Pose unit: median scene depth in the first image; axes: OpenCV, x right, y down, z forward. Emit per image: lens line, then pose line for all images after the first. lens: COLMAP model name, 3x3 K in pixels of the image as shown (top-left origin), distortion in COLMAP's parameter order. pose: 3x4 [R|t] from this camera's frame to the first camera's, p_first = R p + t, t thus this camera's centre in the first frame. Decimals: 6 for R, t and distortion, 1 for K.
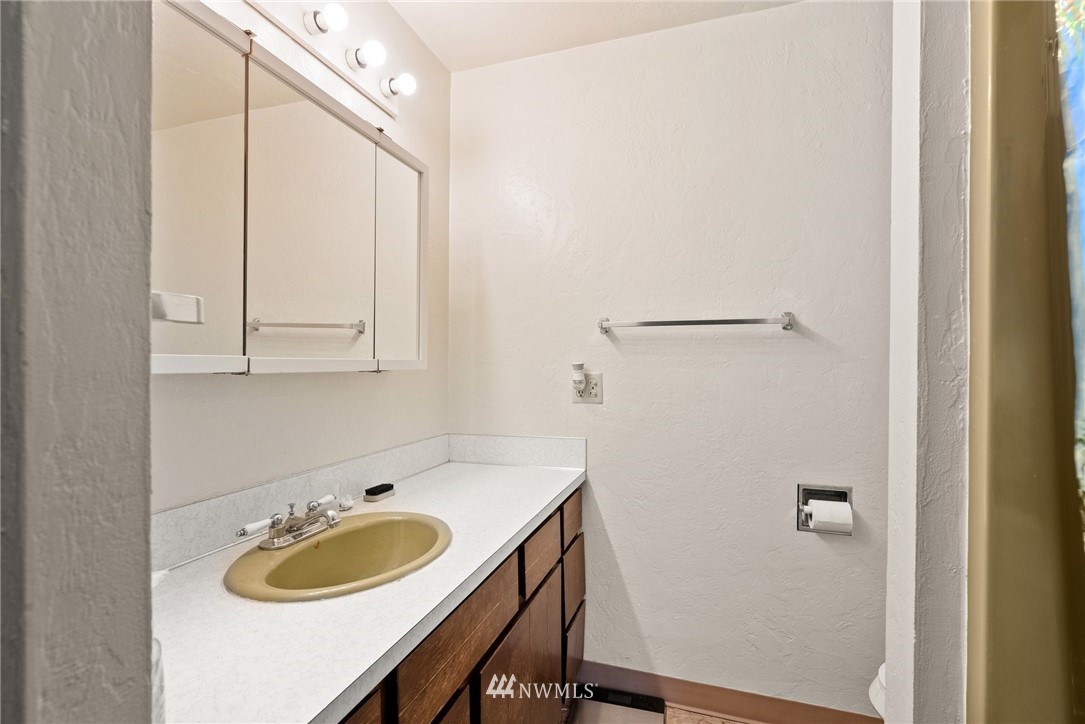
lens RADIAL K [[490.3, 0, 536.5], [0, 490.3, 367.0], [0, 0, 1]] dist [-0.010687, 0.000982]
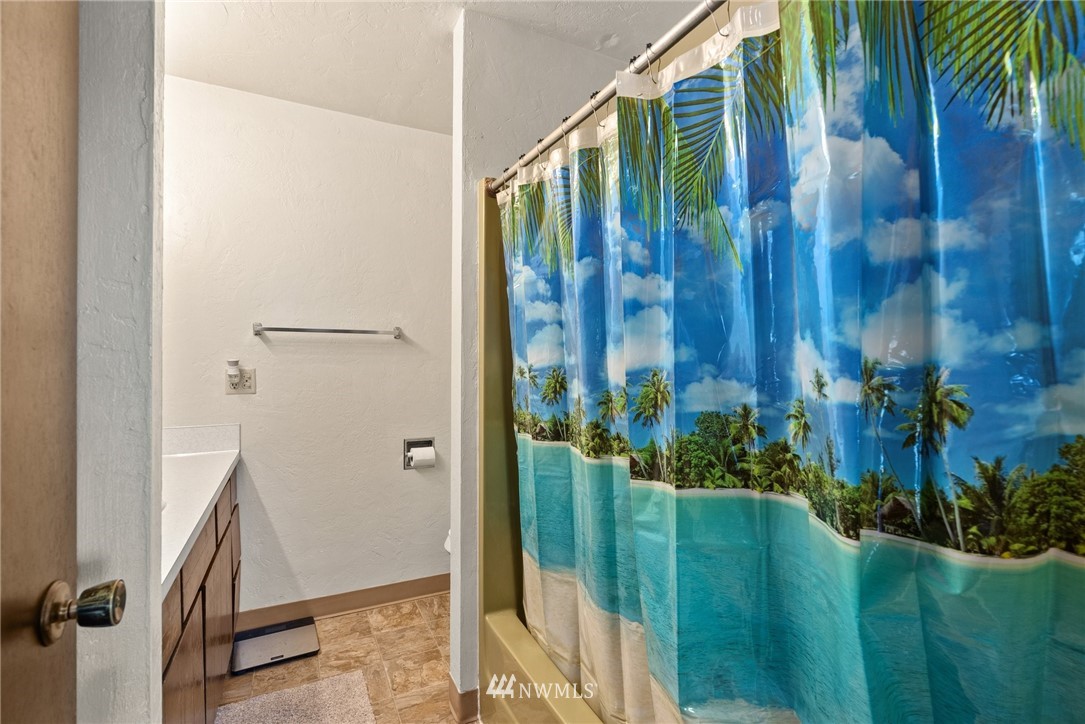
lens RADIAL K [[490.3, 0, 541.1], [0, 490.3, 364.6], [0, 0, 1]] dist [-0.010687, 0.000982]
pose [[0.699954, 0.000195, 0.714188, -0.244260], [0.002823, 0.999991, -0.003039, 0.009267], [-0.714182, 0.004143, 0.699947, -0.358670]]
